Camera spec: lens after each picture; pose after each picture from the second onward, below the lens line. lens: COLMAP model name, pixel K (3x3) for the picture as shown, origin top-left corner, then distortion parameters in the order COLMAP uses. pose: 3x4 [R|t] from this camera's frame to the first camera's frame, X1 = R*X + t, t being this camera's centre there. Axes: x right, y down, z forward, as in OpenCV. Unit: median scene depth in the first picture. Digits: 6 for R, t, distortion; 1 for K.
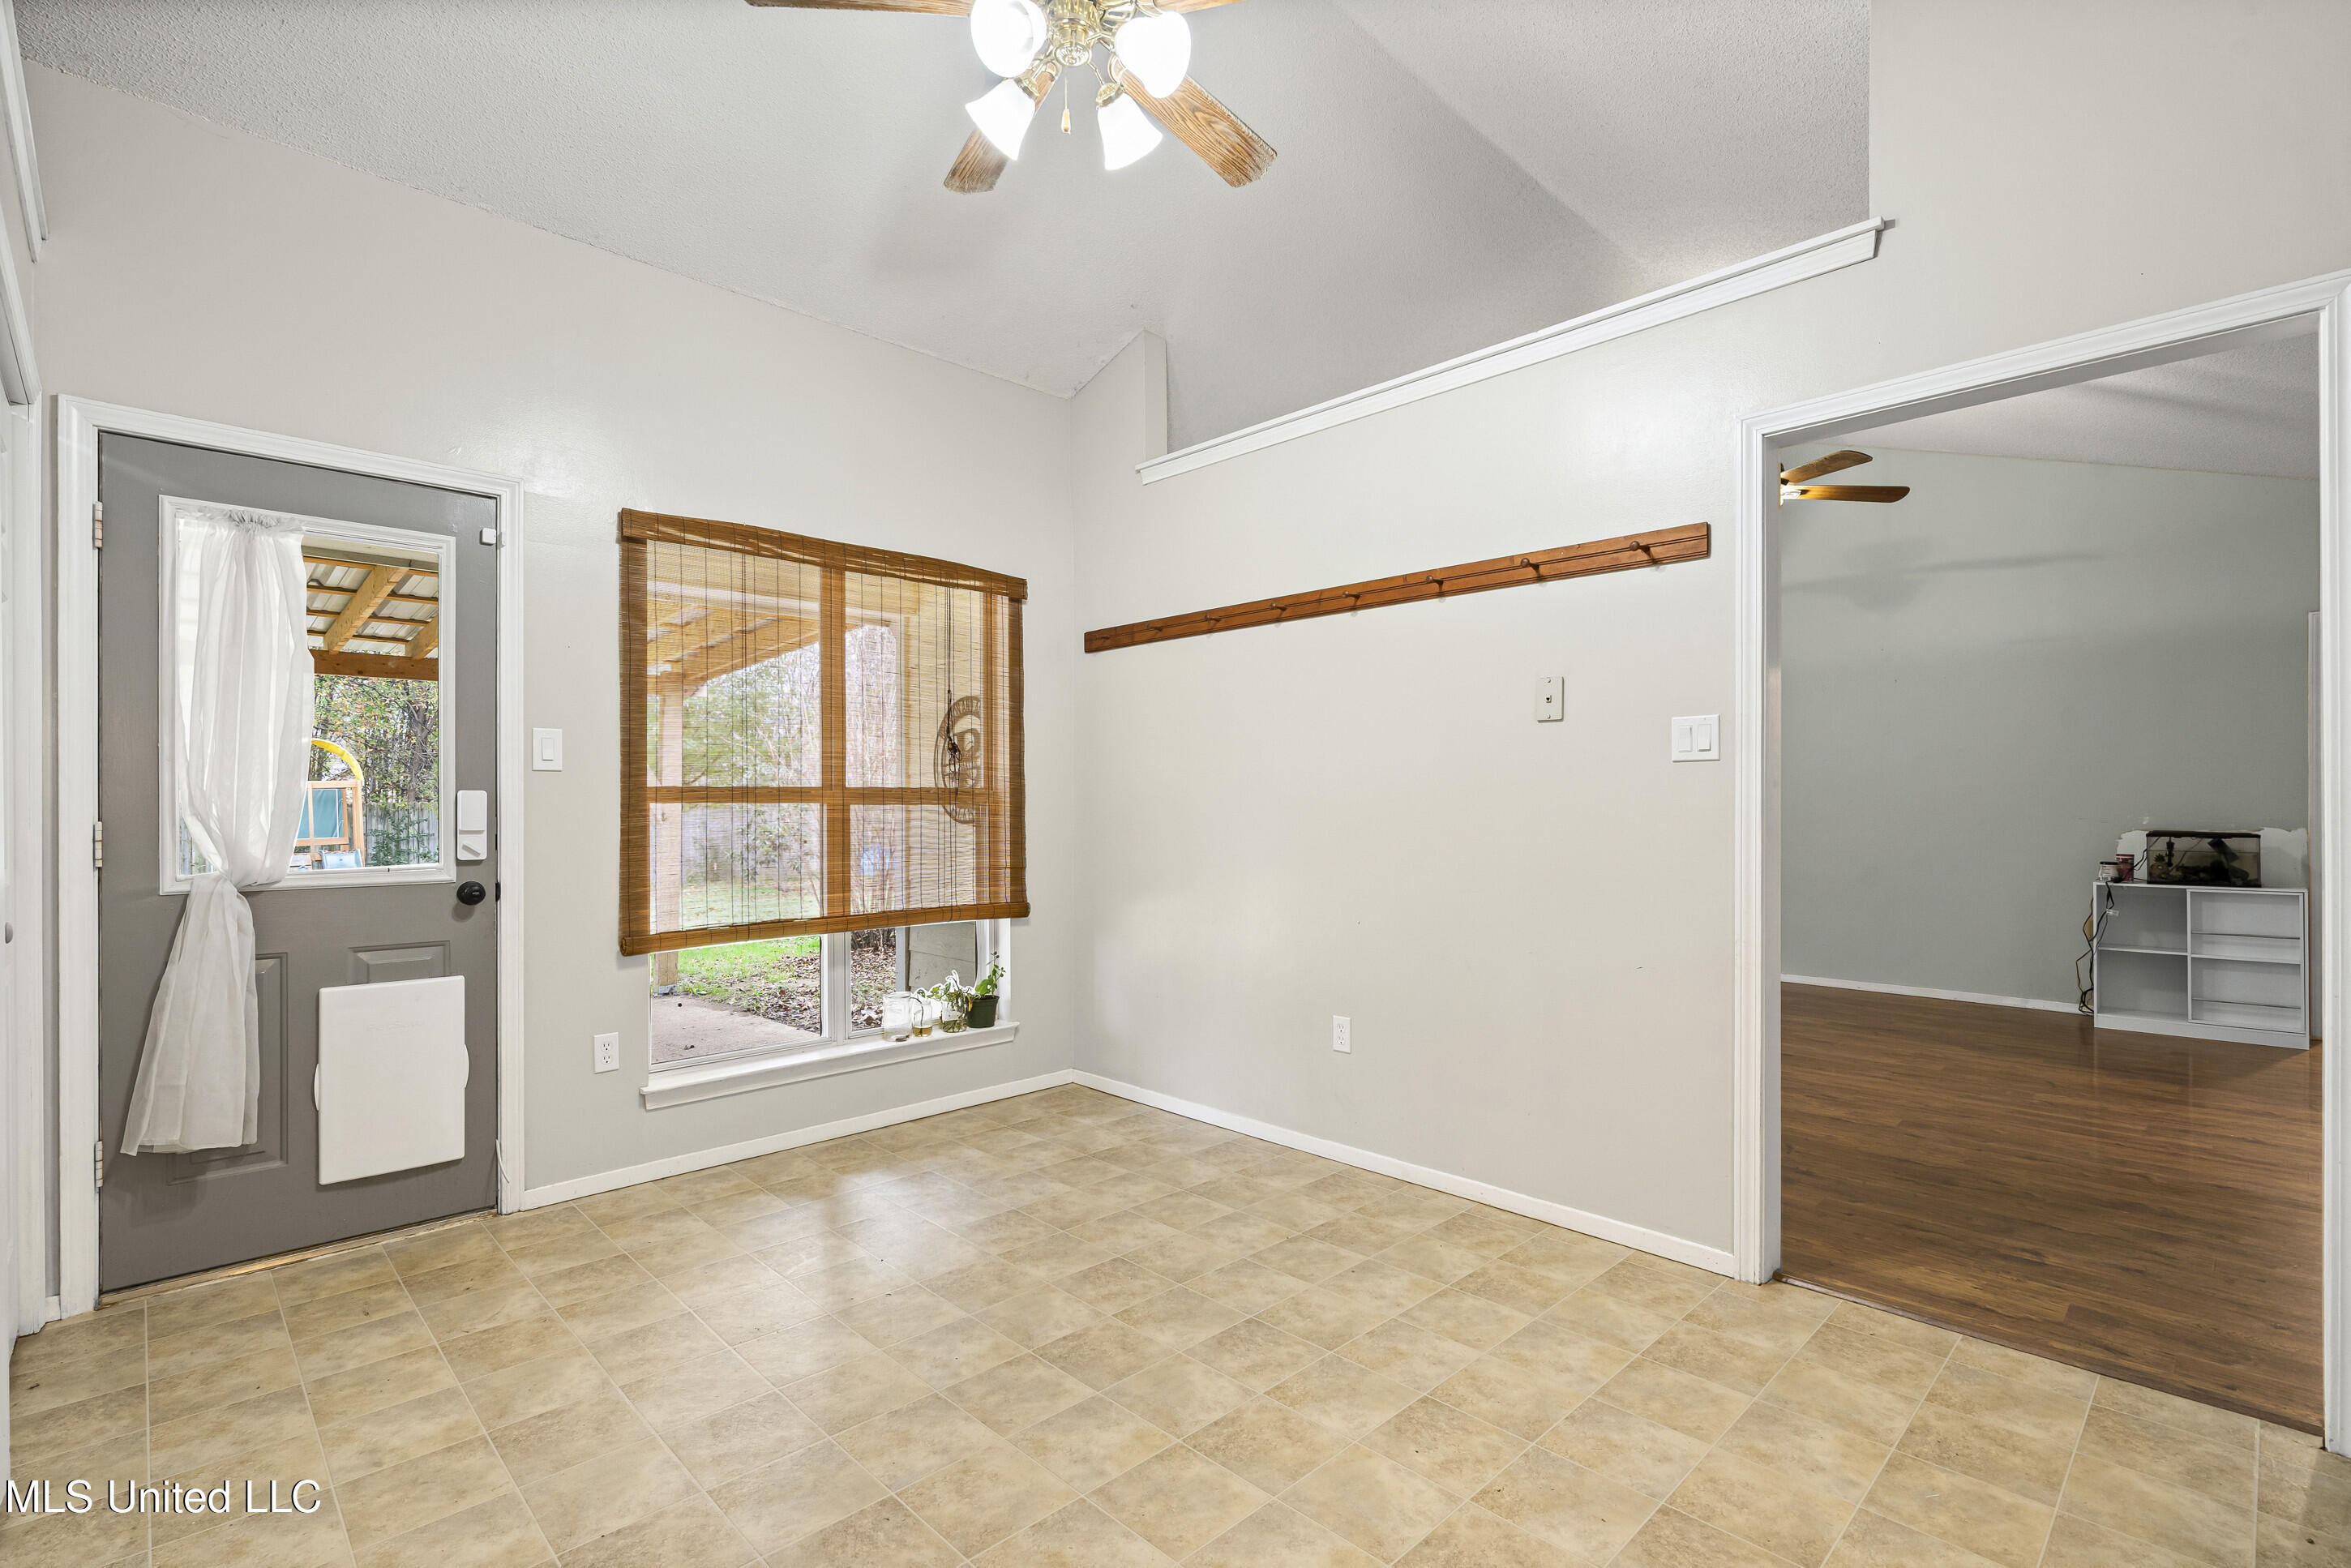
lens RADIAL K [[1086.8, 0, 1142.9], [0, 1086.8, 824.1], [0, 0, 1]] dist [-0.005811, 0.002835]
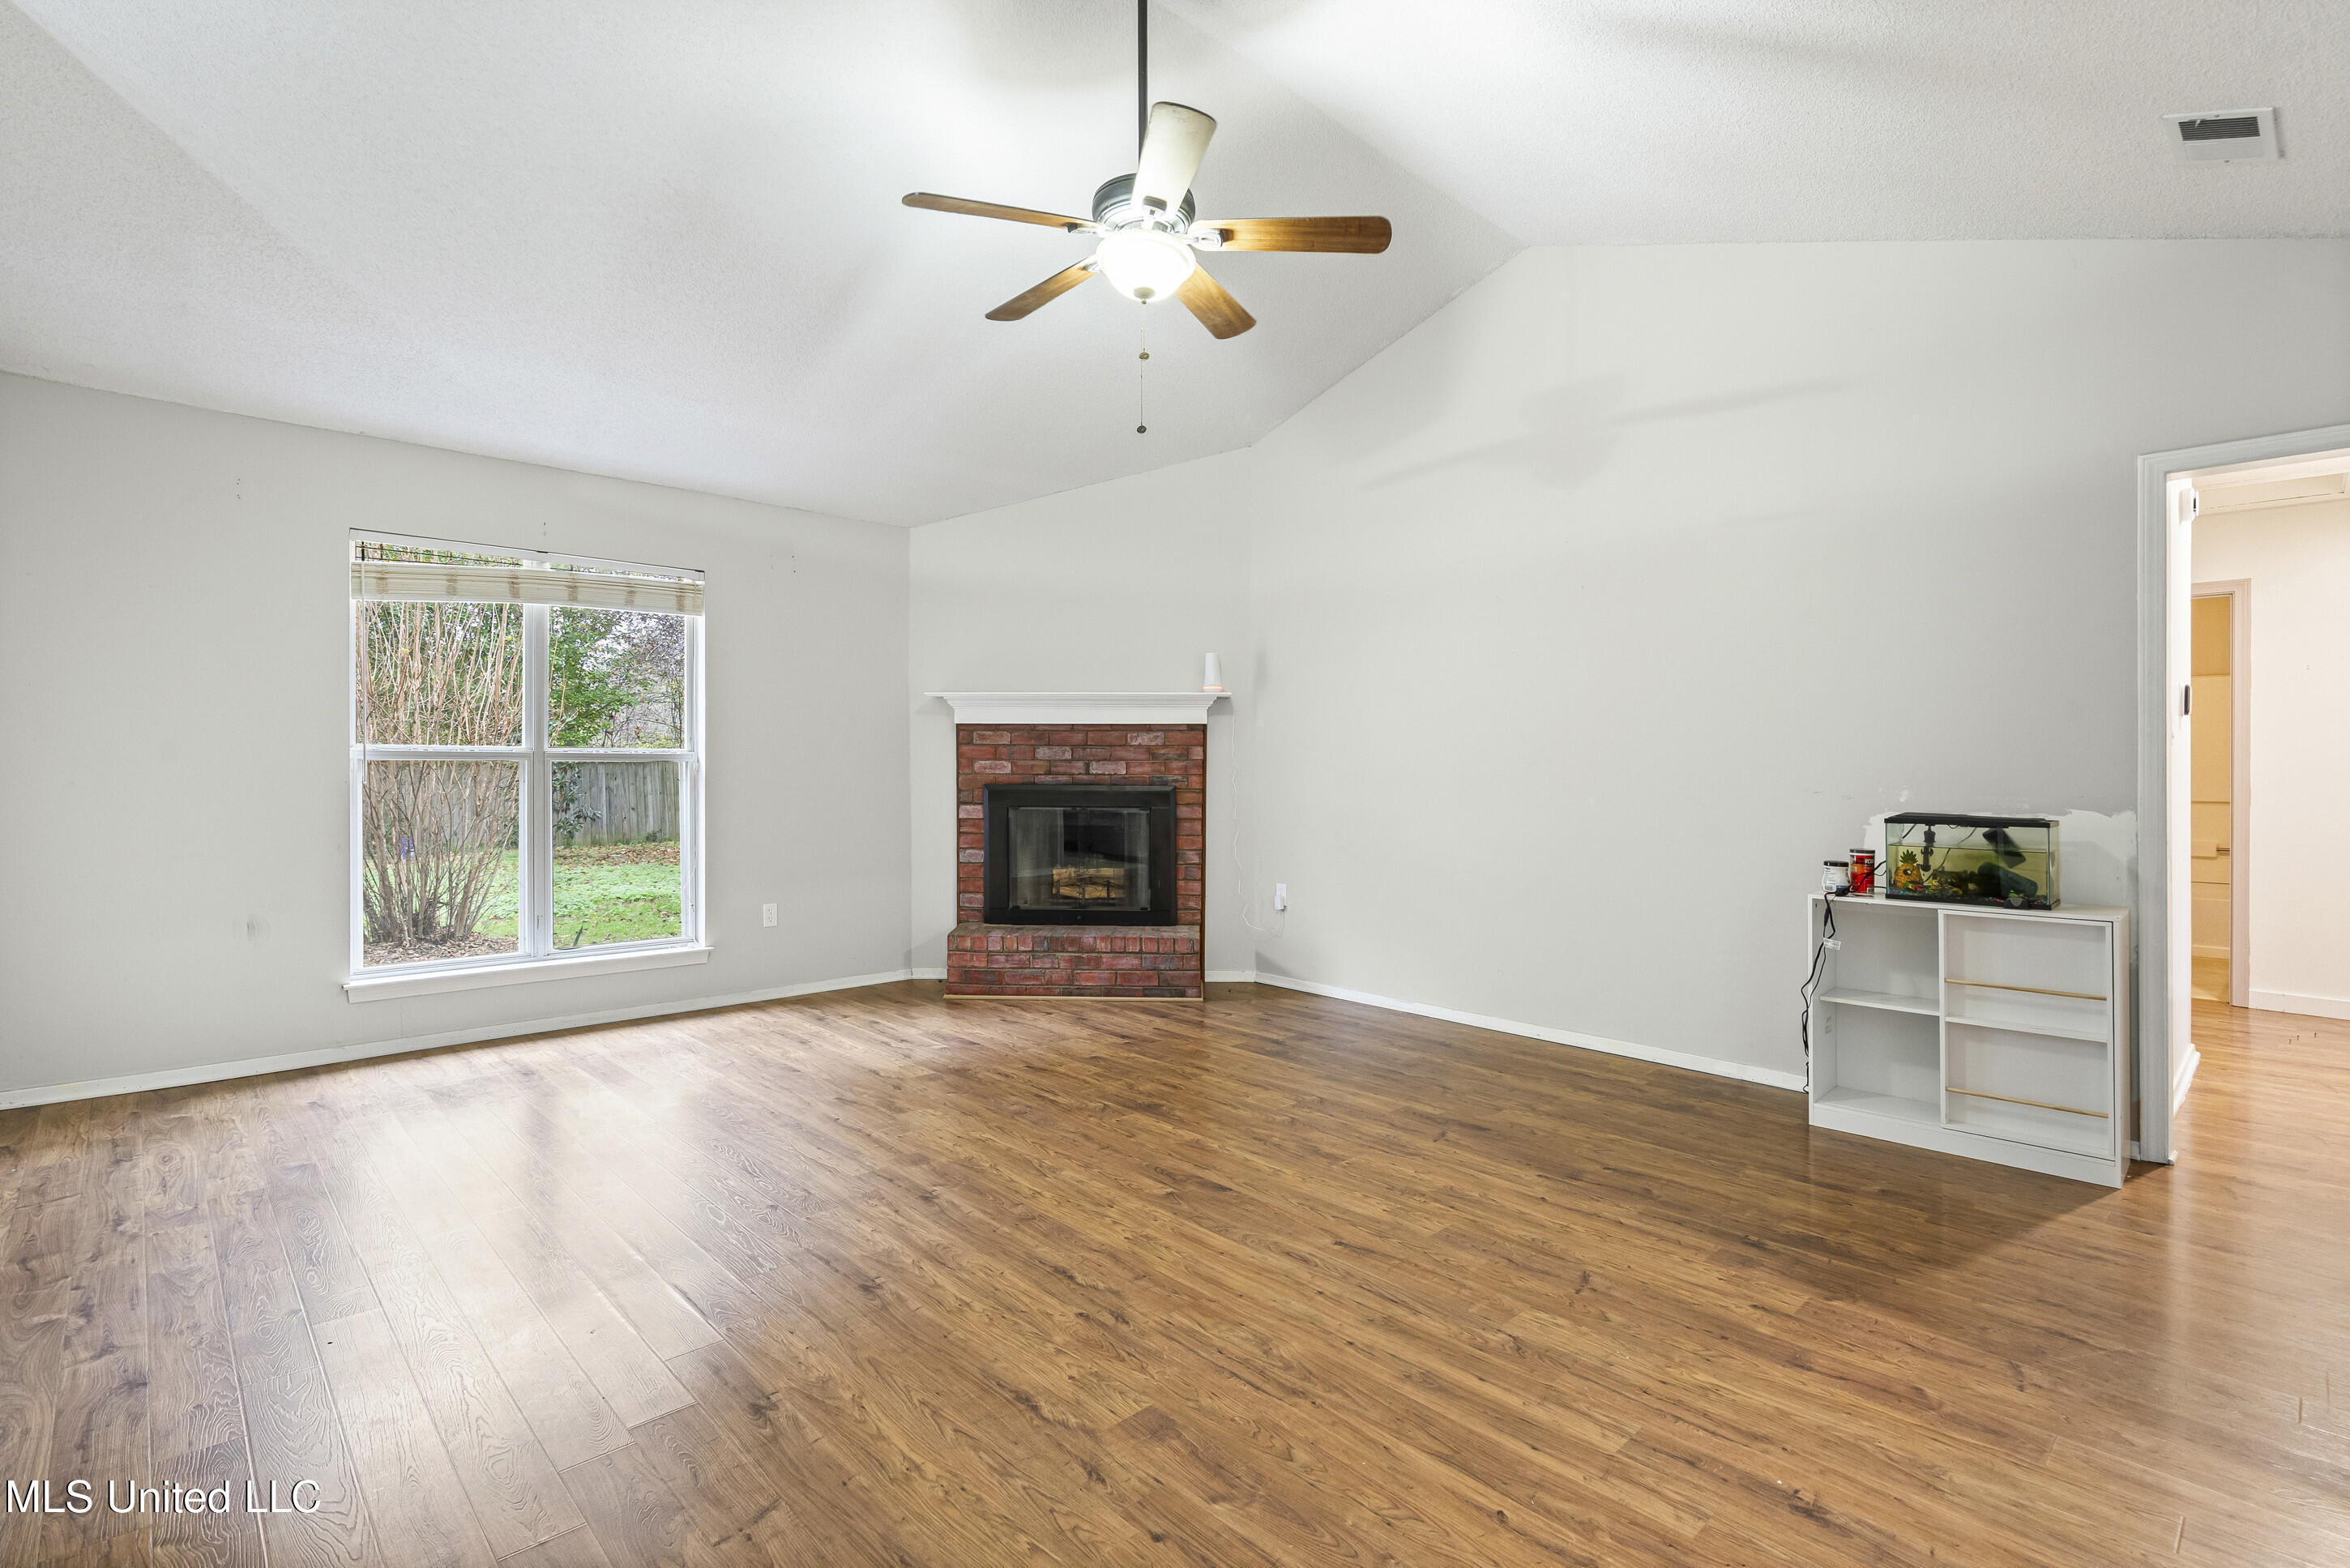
lens RADIAL K [[1086.3, 0, 1137.9], [0, 1086.3, 794.2], [0, 0, 1]] dist [-0.005811, 0.002835]
pose [[0.999646, 0.002869, -0.026432, 0.528746], [-0.002790, 0.999992, 0.003020, -0.006193], [0.026441, -0.002945, 0.999646, 0.376554]]
